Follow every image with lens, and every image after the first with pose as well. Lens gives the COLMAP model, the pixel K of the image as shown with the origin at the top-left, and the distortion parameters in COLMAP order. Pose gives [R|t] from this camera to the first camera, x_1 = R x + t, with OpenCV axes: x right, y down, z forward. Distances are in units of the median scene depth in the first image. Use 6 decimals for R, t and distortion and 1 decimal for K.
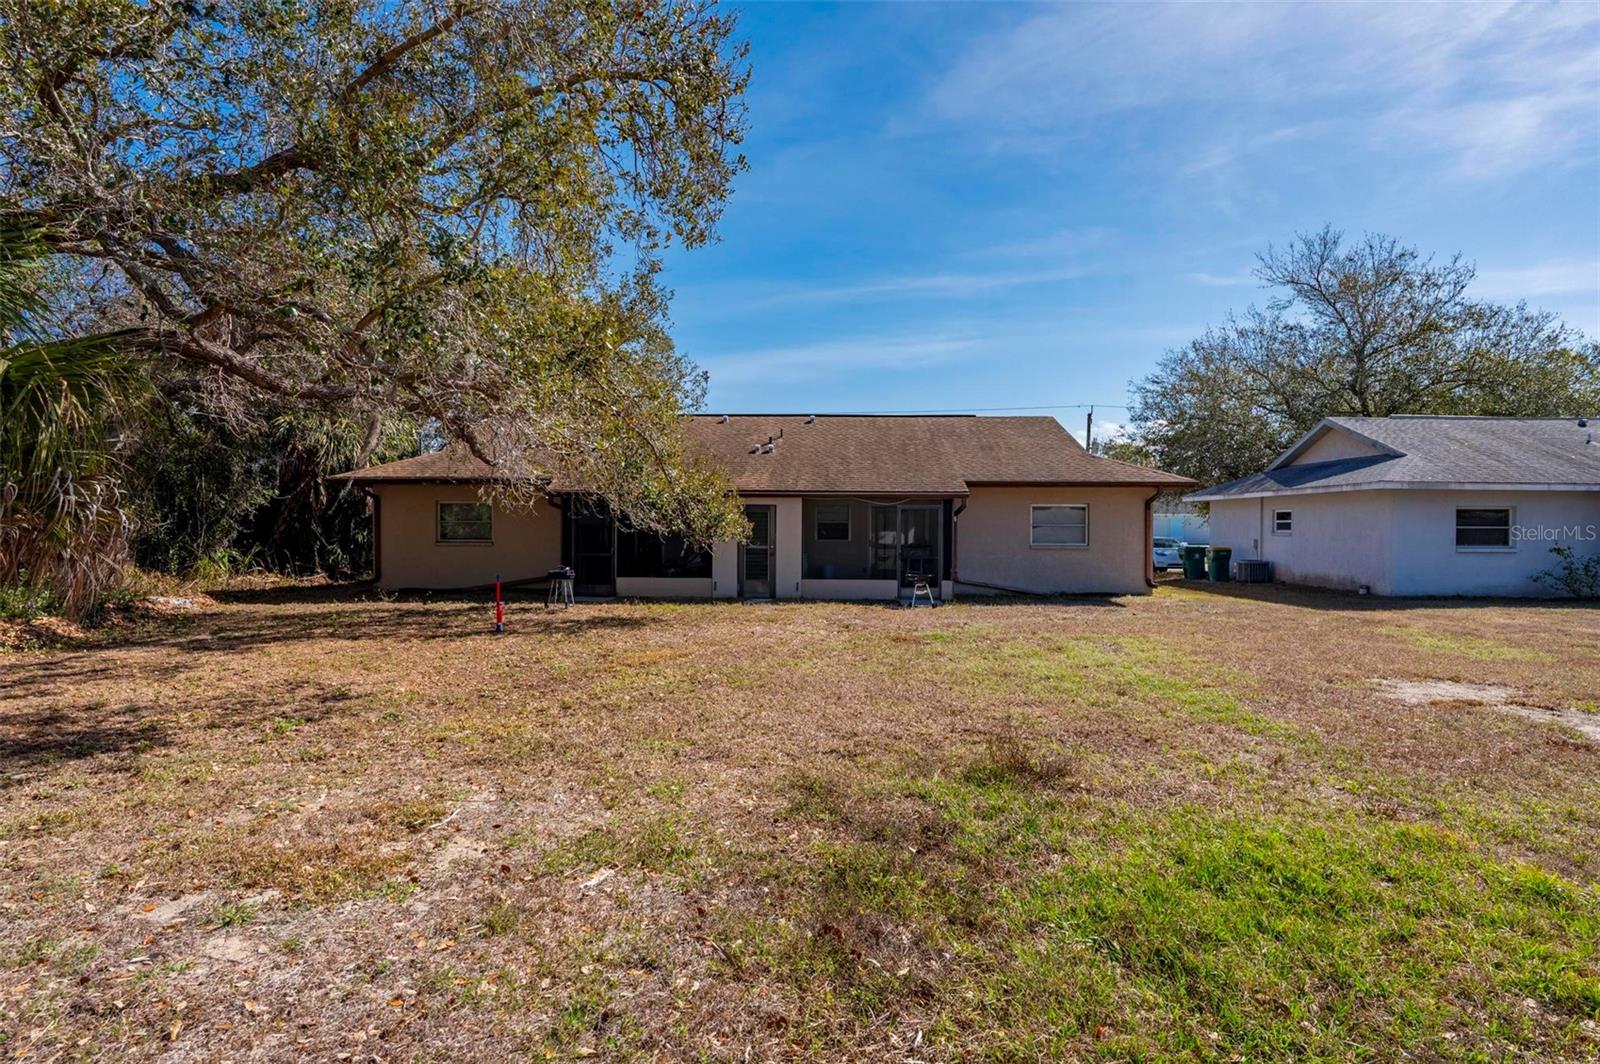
lens RADIAL K [[826.8, 0, 800.0], [0, 826.8, 532.4], [0, 0, 1]] dist [-0.003280, -0.000115]
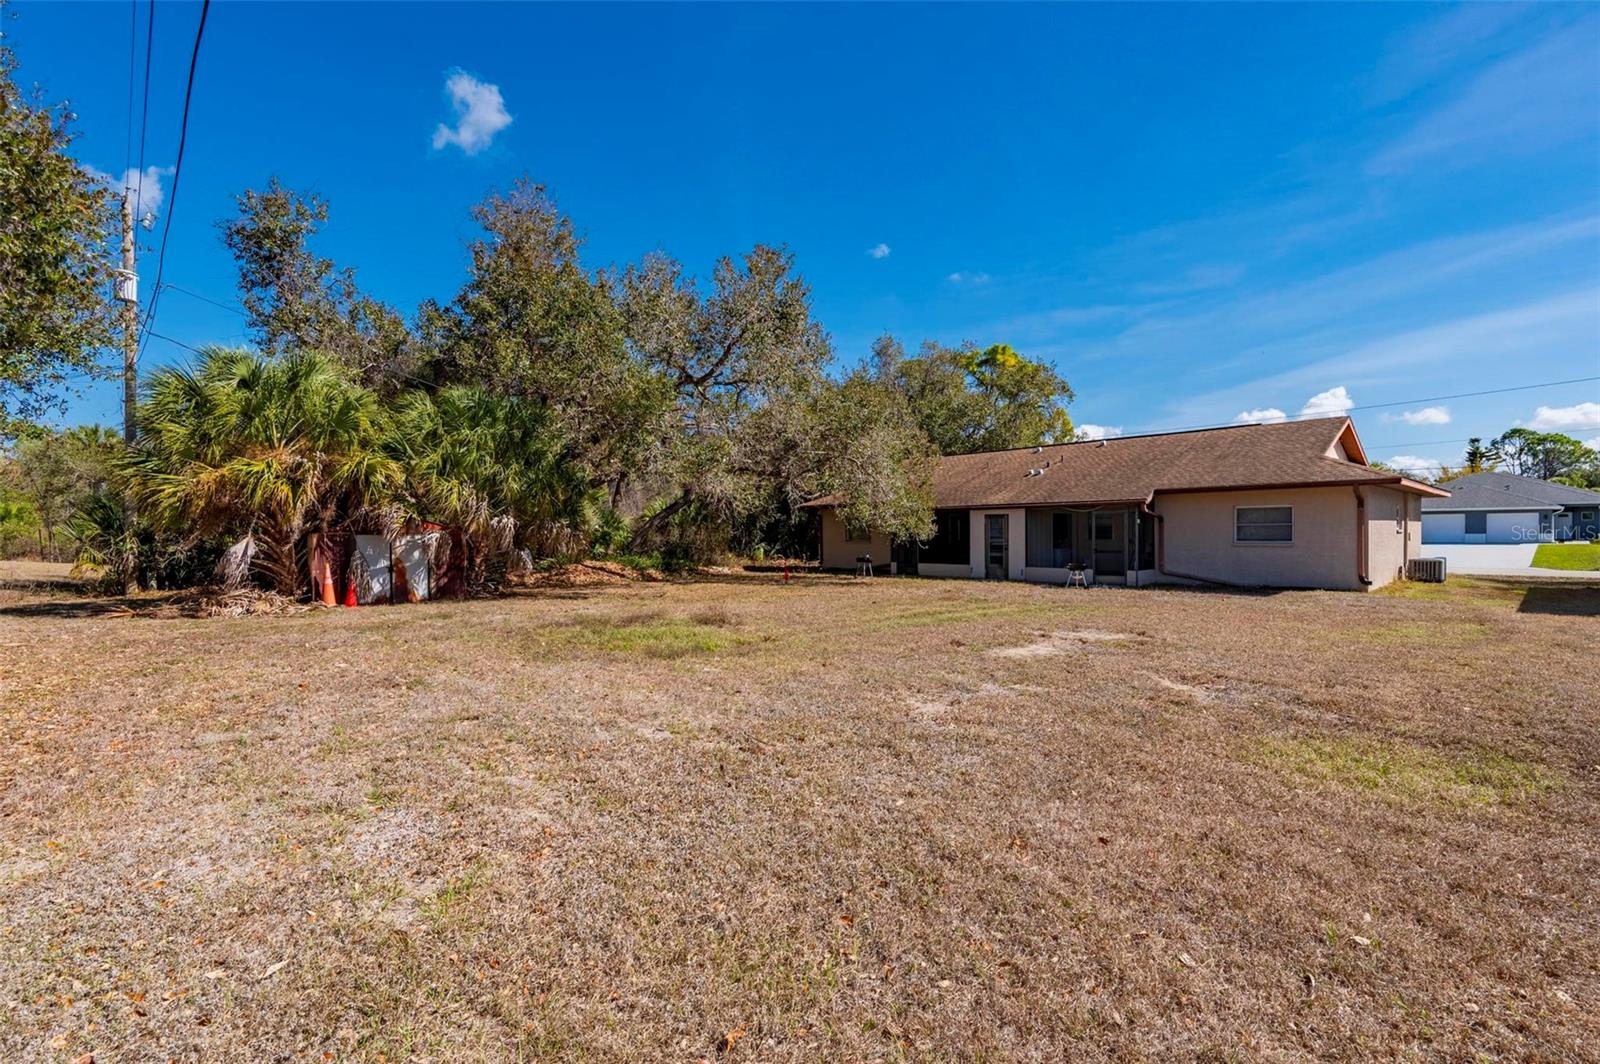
lens RADIAL K [[736.4, 0, 799.9], [0, 736.4, 534.1], [0, 0, 1]] dist [0.001010, 0.000040]
pose [[0.705700, -0.009485, -0.708448, 0.618142], [0.004483, 0.999950, -0.008923, 0.011279], [0.708497, 0.003121, 0.705707, -0.155014]]
